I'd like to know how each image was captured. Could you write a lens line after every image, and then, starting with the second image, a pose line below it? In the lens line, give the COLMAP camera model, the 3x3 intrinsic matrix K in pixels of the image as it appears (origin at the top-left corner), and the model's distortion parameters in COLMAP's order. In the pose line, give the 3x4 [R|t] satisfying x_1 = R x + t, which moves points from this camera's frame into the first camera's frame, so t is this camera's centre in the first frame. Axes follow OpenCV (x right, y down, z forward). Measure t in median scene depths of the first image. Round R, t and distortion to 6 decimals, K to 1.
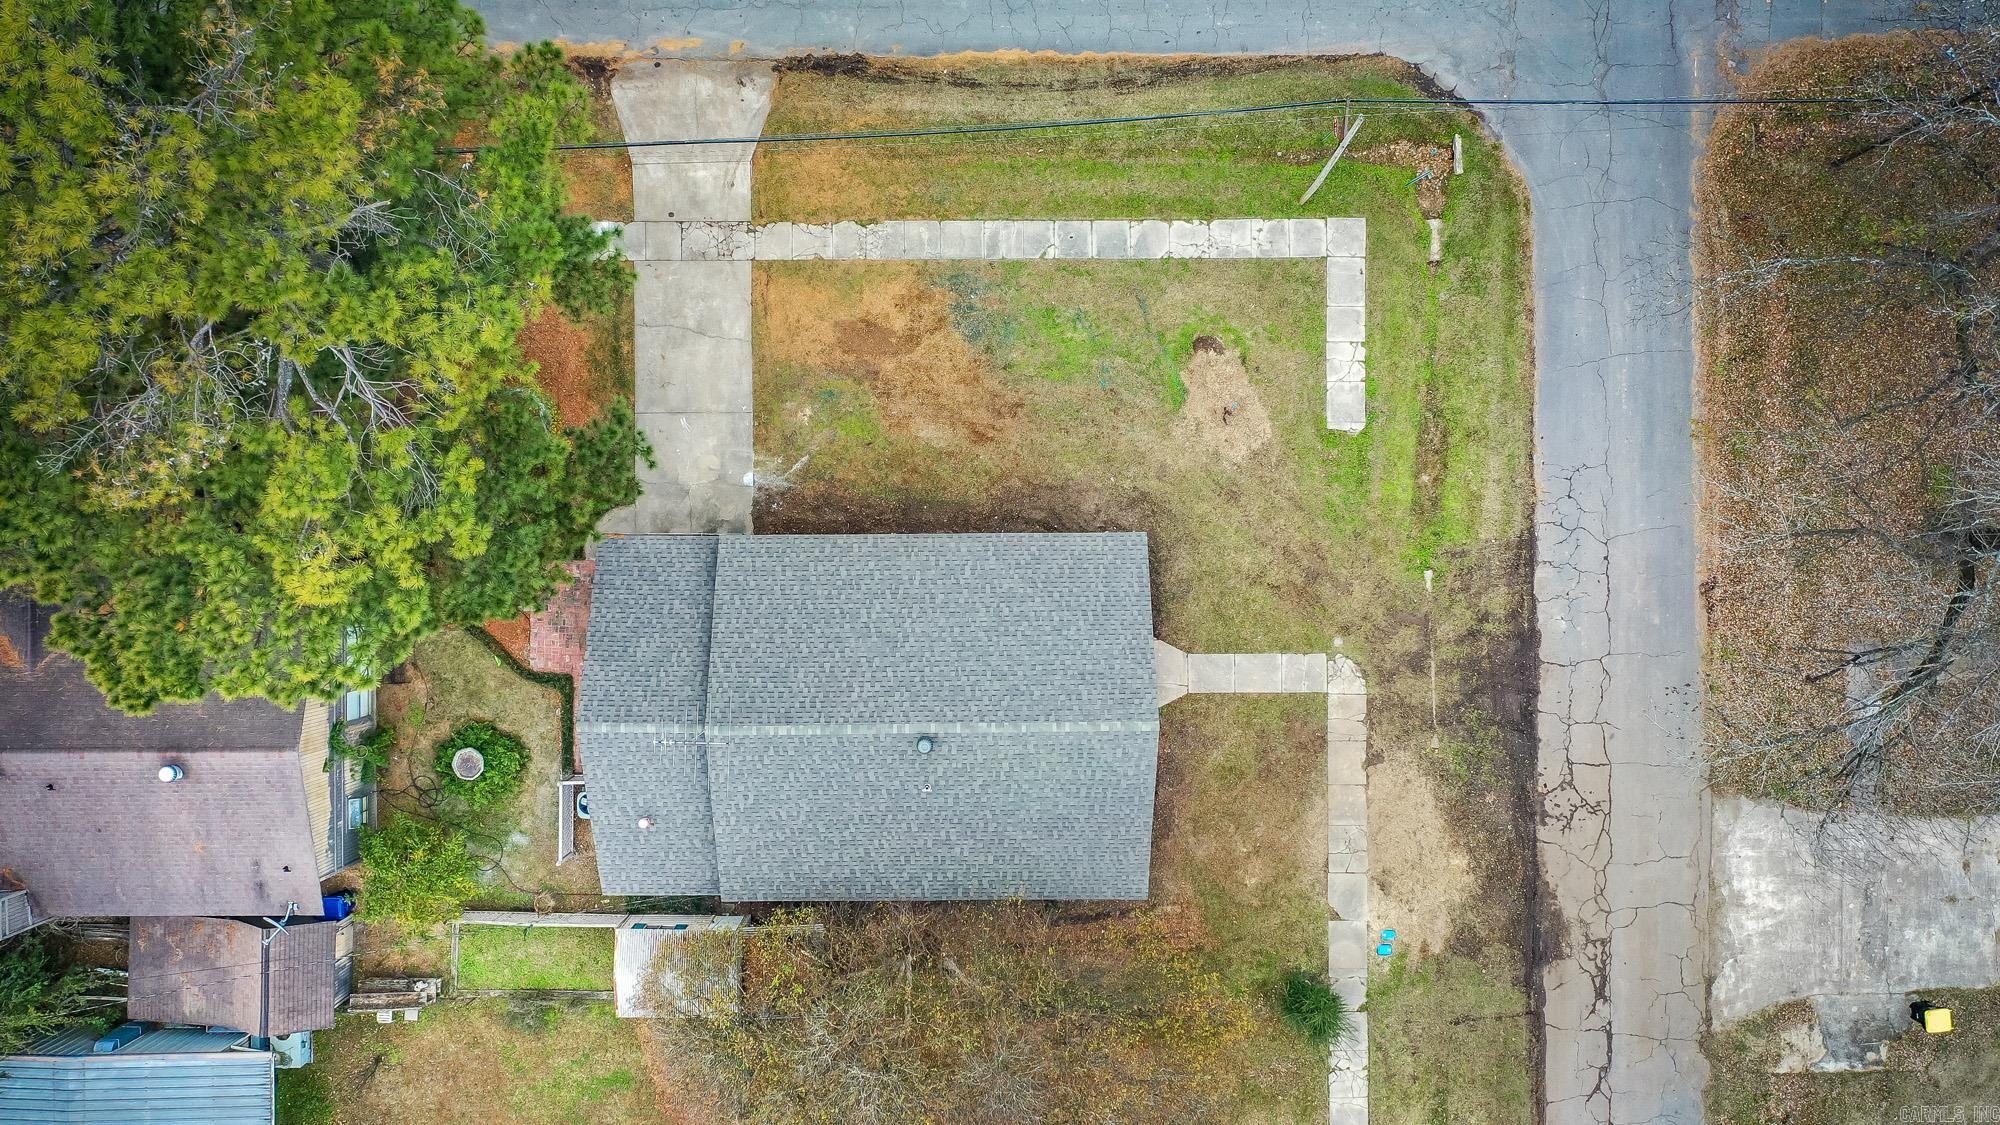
lens RADIAL K [[1582.4, 0, 1000.0], [0, 1582.4, 562.5], [0, 0, 1]] dist [-0.003042, 0.003677]
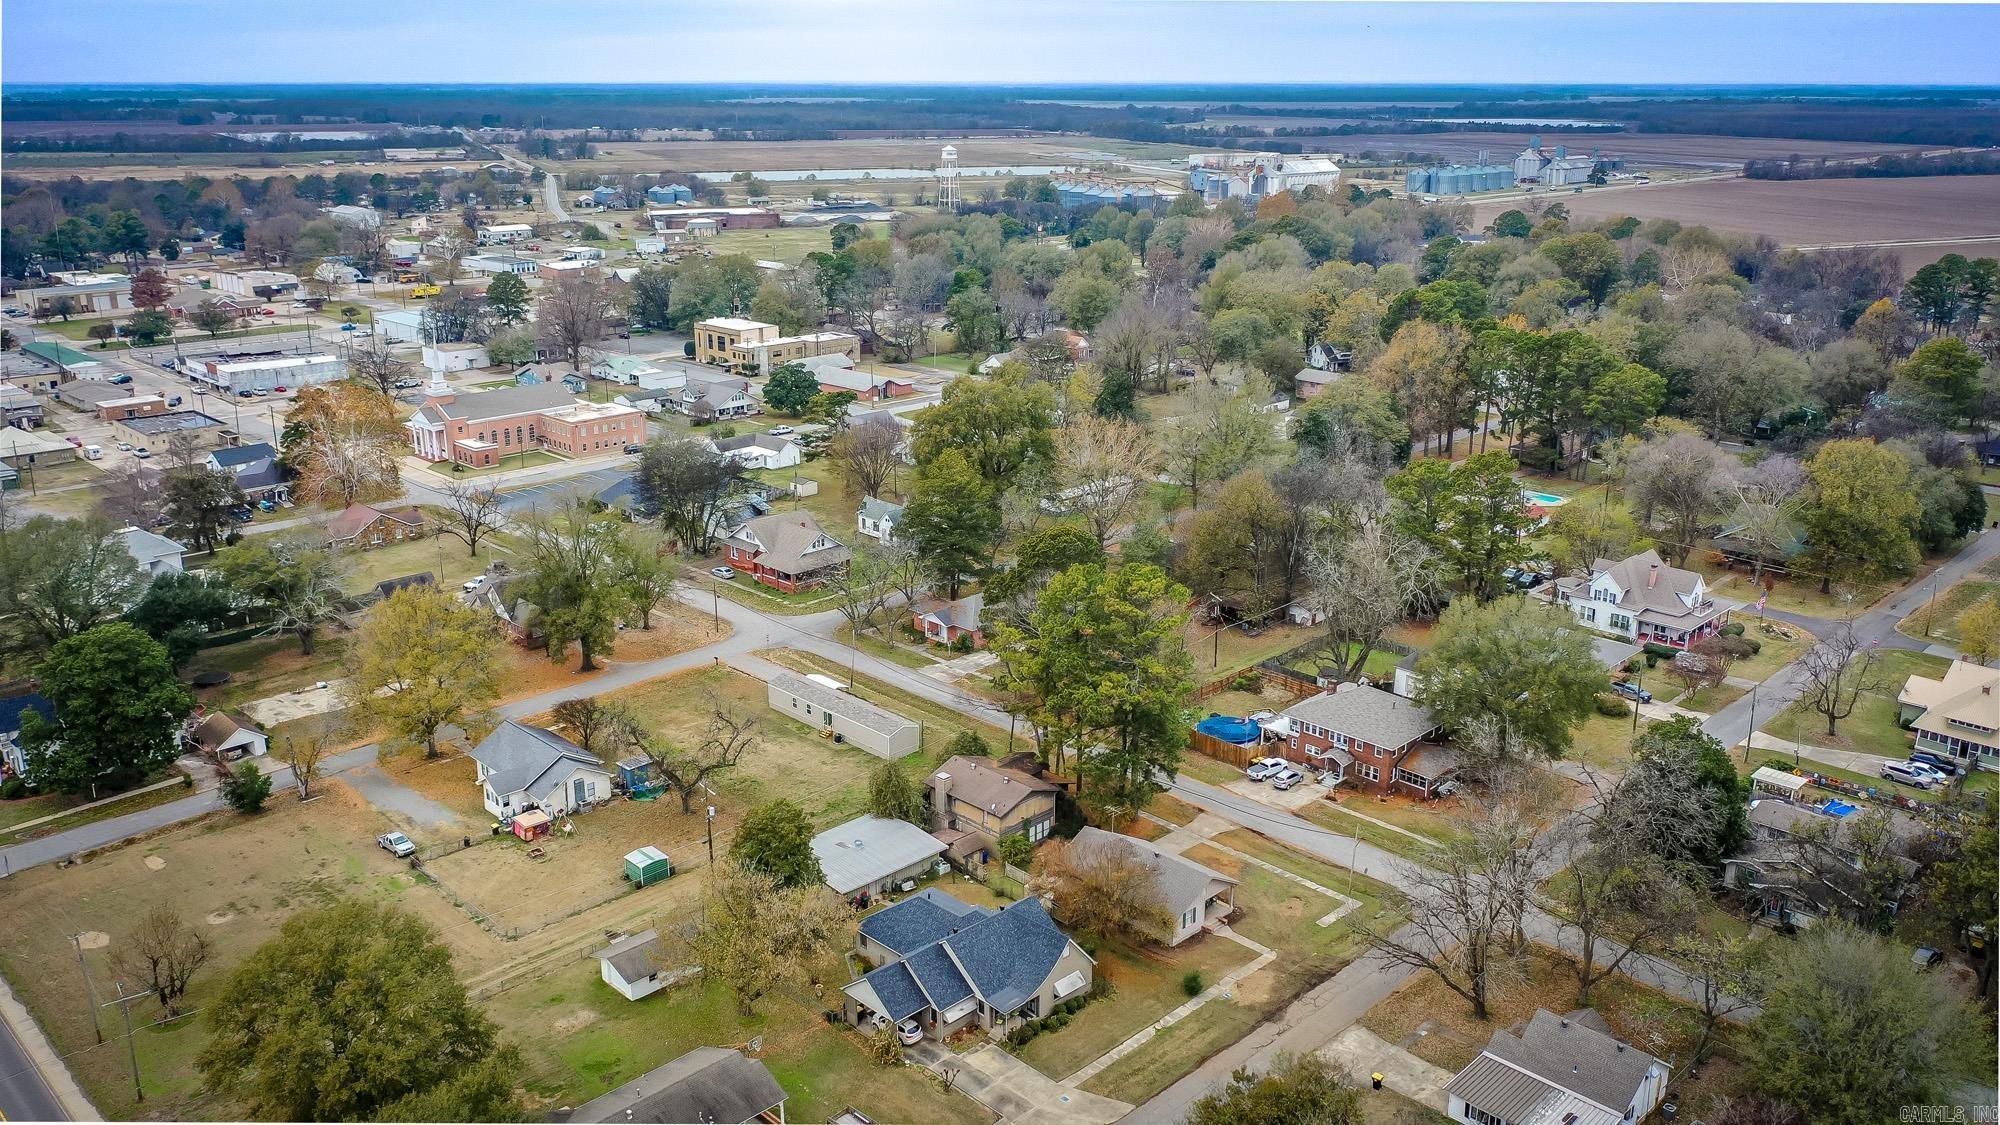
lens RADIAL K [[1582.4, 0, 1001.6], [0, 1582.4, 561.8], [0, 0, 1]] dist [-0.003042, 0.003677]
pose [[0.702705, 0.216200, -0.677837, 1.715323], [-0.711364, 0.196226, -0.674875, 2.291779], [-0.012899, 0.956427, 0.291686, -0.563903]]
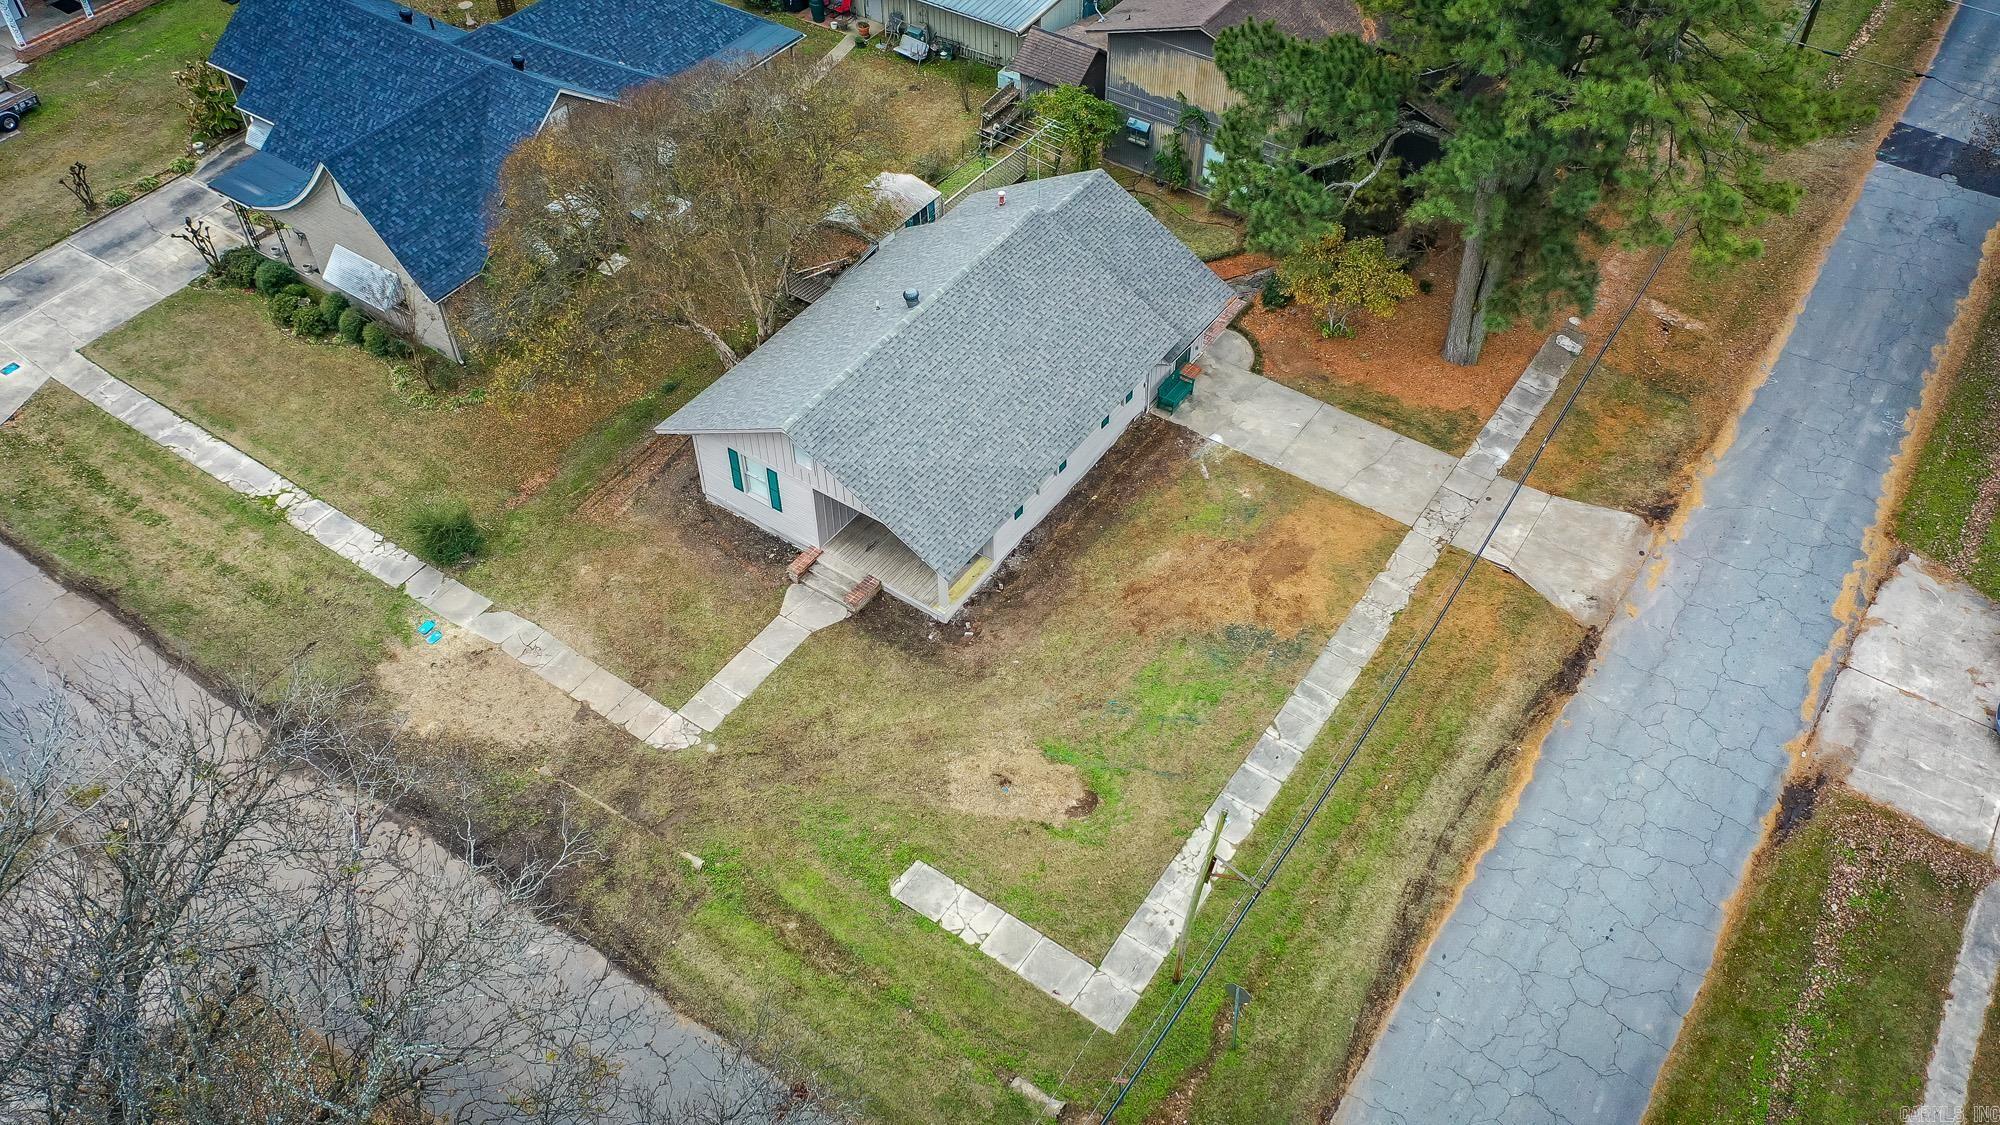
lens RADIAL K [[1582.4, 0, 996.9], [0, 1582.4, 559.3], [0, 0, 1]] dist [-0.003042, 0.003677]
pose [[-0.572837, 0.595183, -0.563574, 0.548380], [-0.819670, -0.415647, 0.394182, -0.373125], [0.000363, 0.687746, 0.725951, 0.306908]]
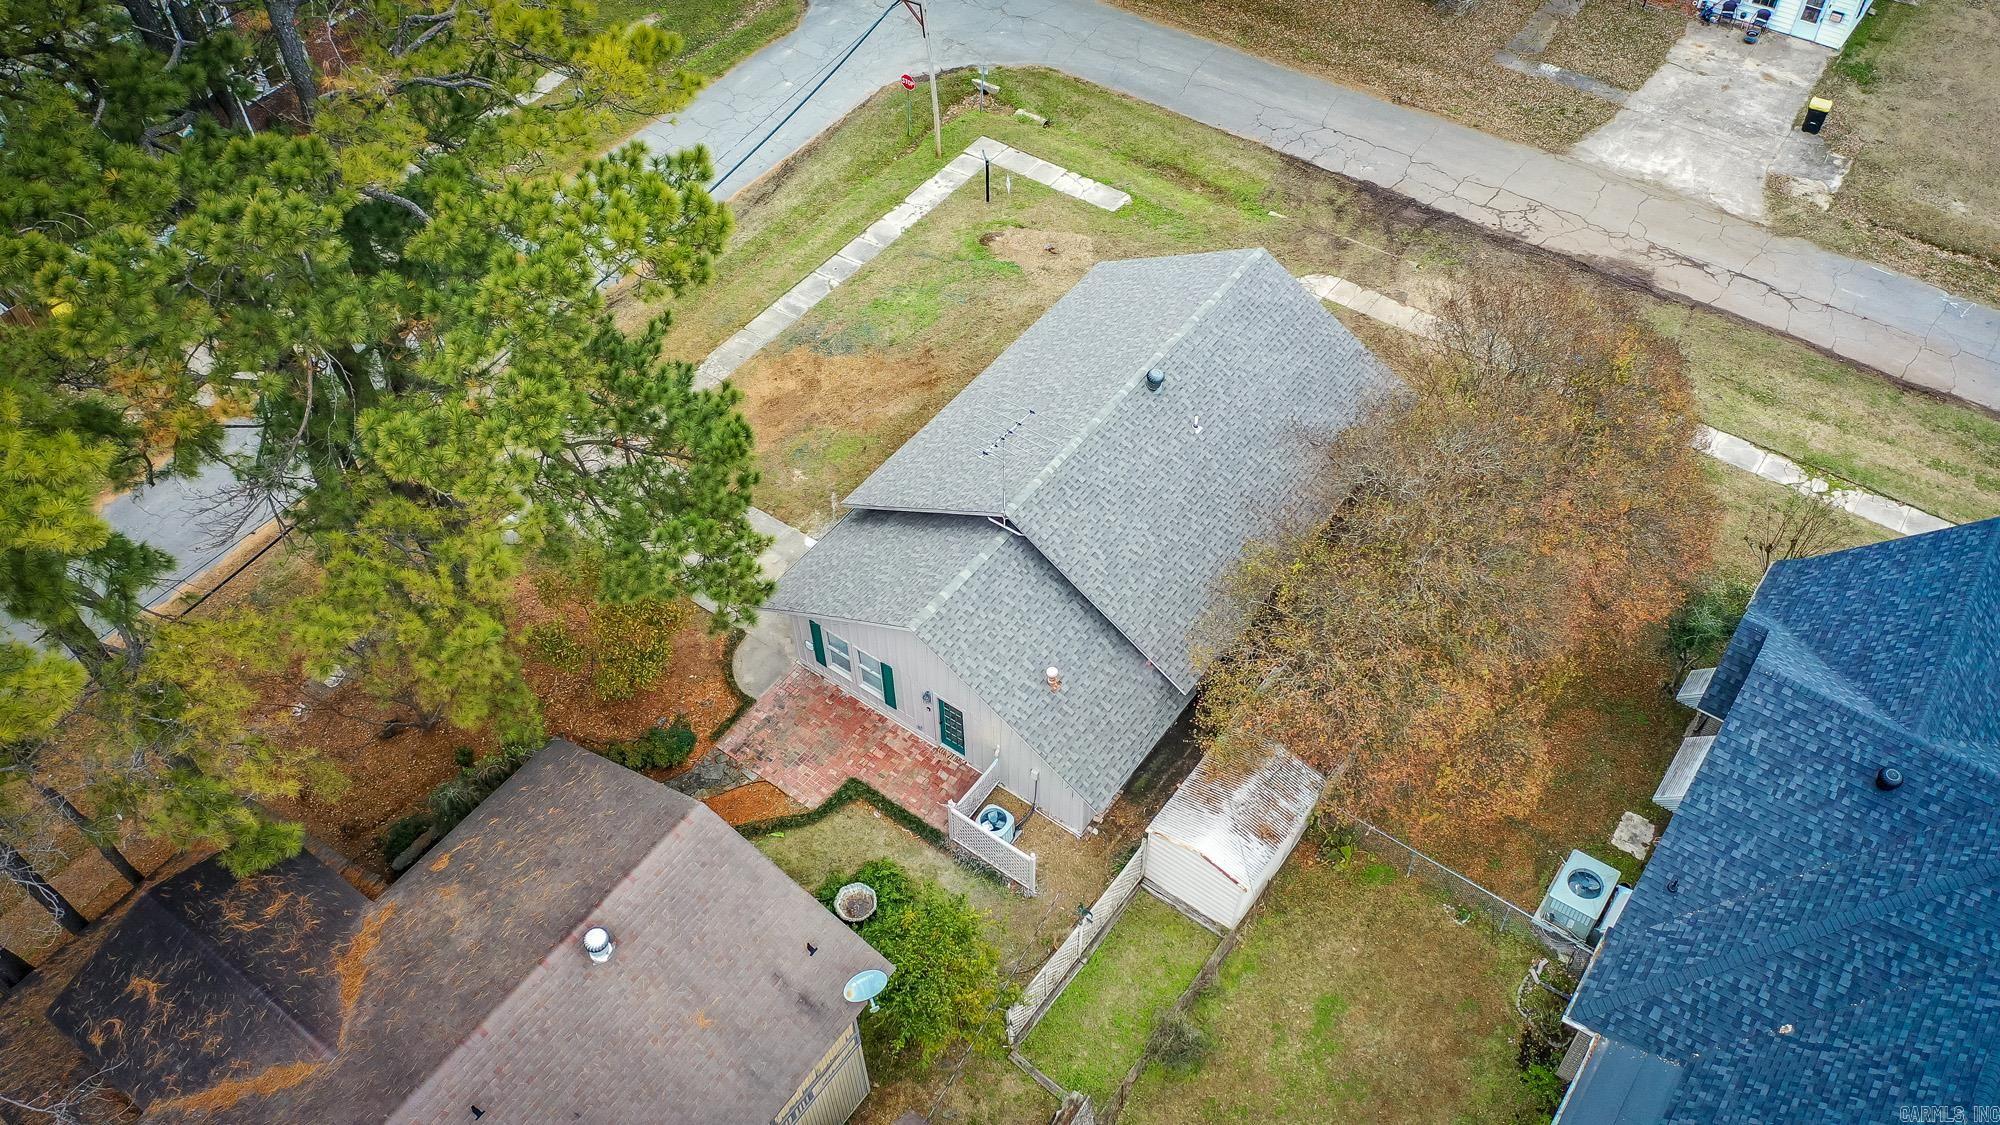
lens RADIAL K [[1582.4, 0, 997.6], [0, 1582.4, 556.9], [0, 0, 1]] dist [-0.003042, 0.003677]
pose [[0.590167, -0.613623, 0.524566, -0.579905], [0.806810, 0.426146, -0.409215, 0.412523], [0.027562, 0.664730, 0.746575, 0.323043]]
